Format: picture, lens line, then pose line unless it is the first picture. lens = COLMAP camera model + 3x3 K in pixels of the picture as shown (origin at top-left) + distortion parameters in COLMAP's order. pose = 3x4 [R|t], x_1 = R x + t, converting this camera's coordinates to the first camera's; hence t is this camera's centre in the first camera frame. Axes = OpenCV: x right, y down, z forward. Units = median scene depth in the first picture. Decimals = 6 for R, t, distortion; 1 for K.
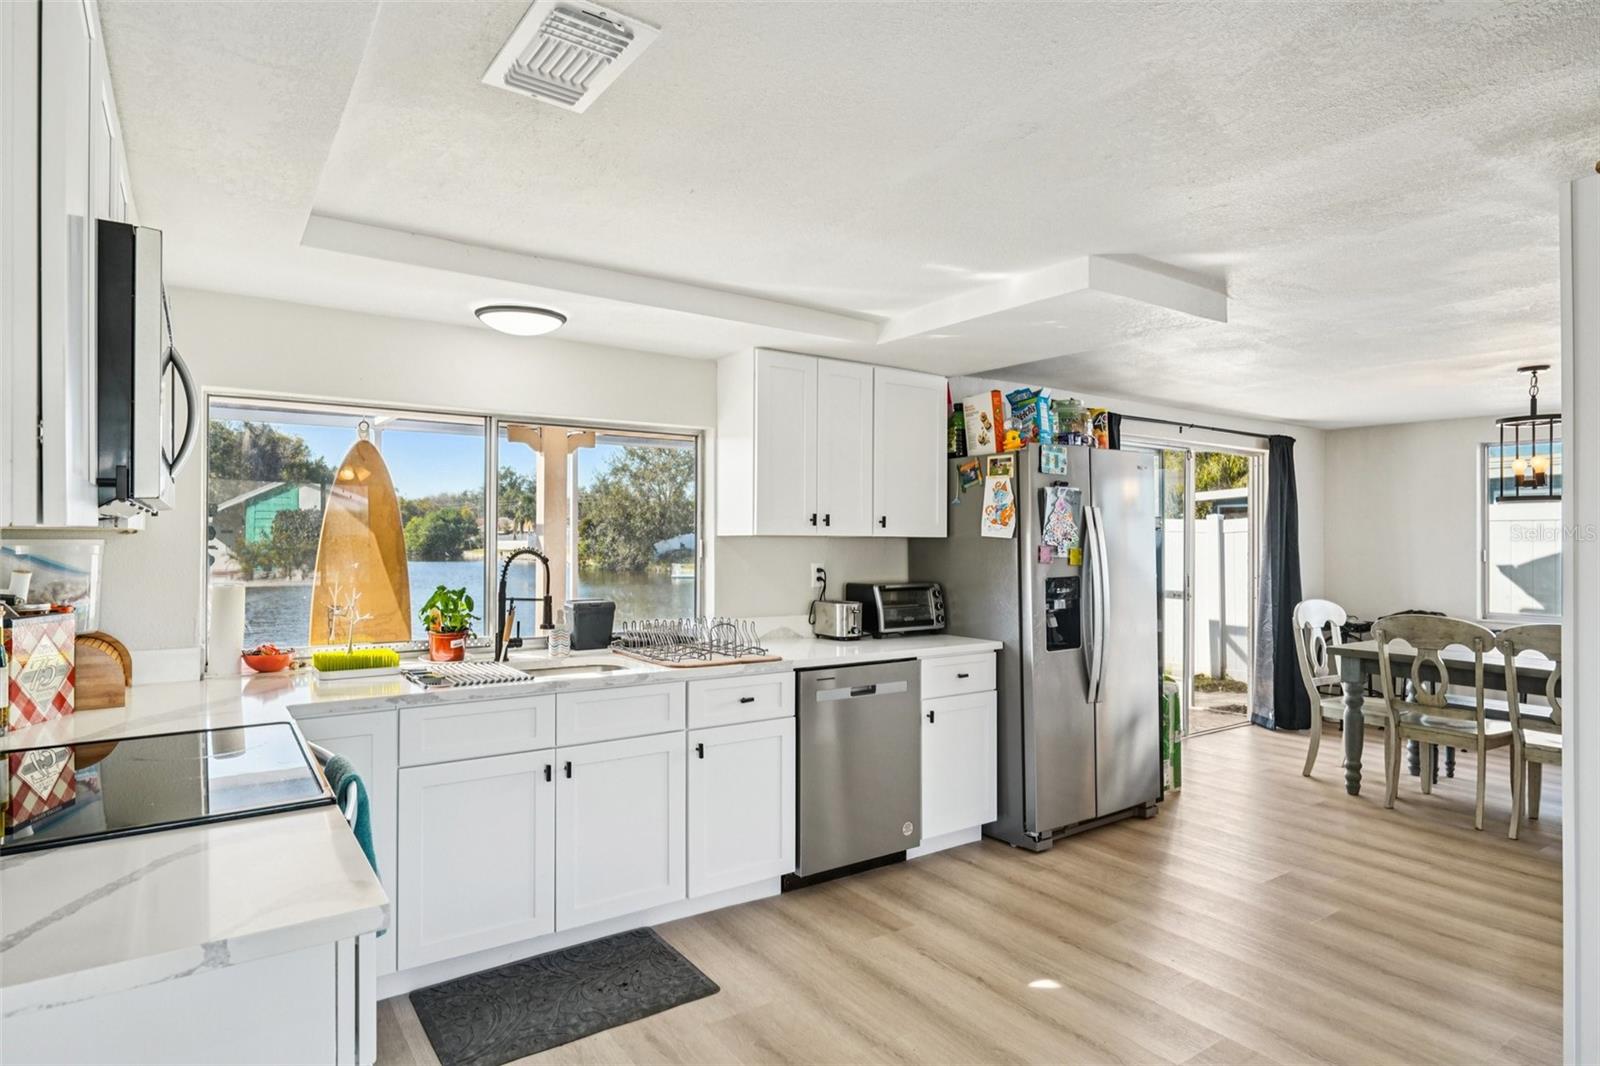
lens RADIAL K [[893.7, 0, 800.0], [0, 893.7, 533.0], [0, 0, 1]] dist [0.000787, -0.000194]
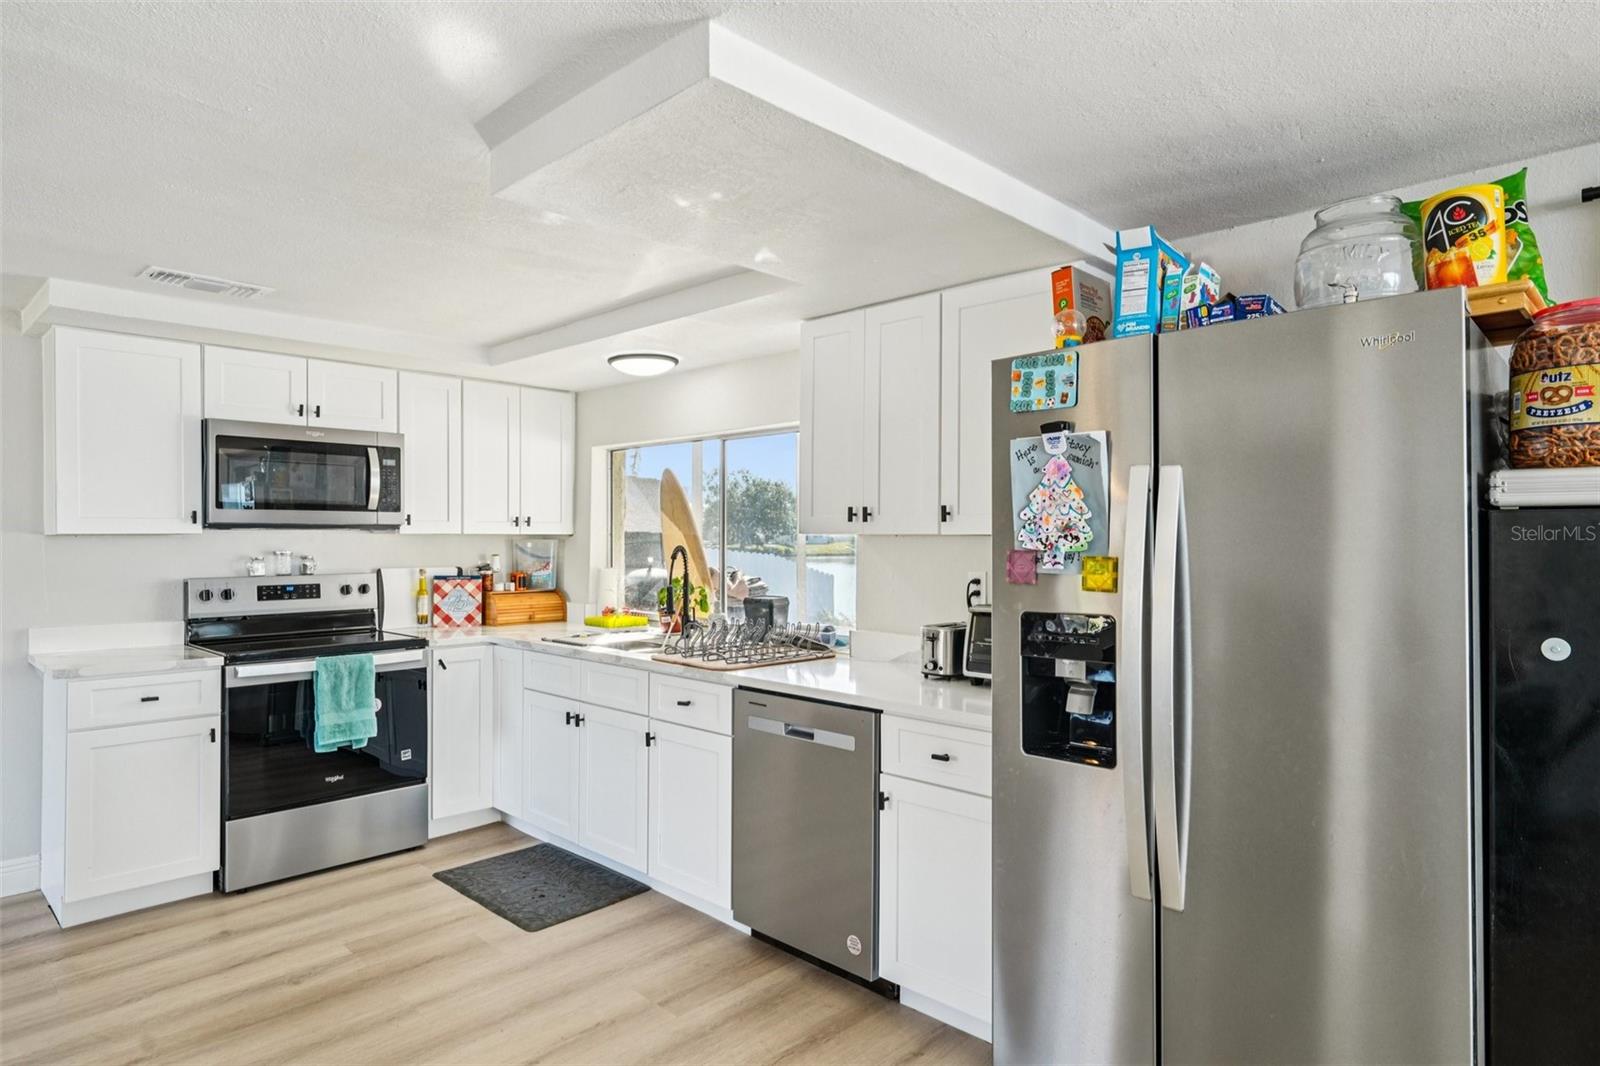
lens RADIAL K [[893.7, 0, 800.0], [0, 893.7, 533.0], [0, 0, 1]] dist [0.000787, -0.000194]
pose [[0.192937, -0.006188, -0.981192, 0.865066], [0.011083, 0.999930, -0.004127, 0.005380], [0.981149, -0.010079, 0.192992, 0.875753]]
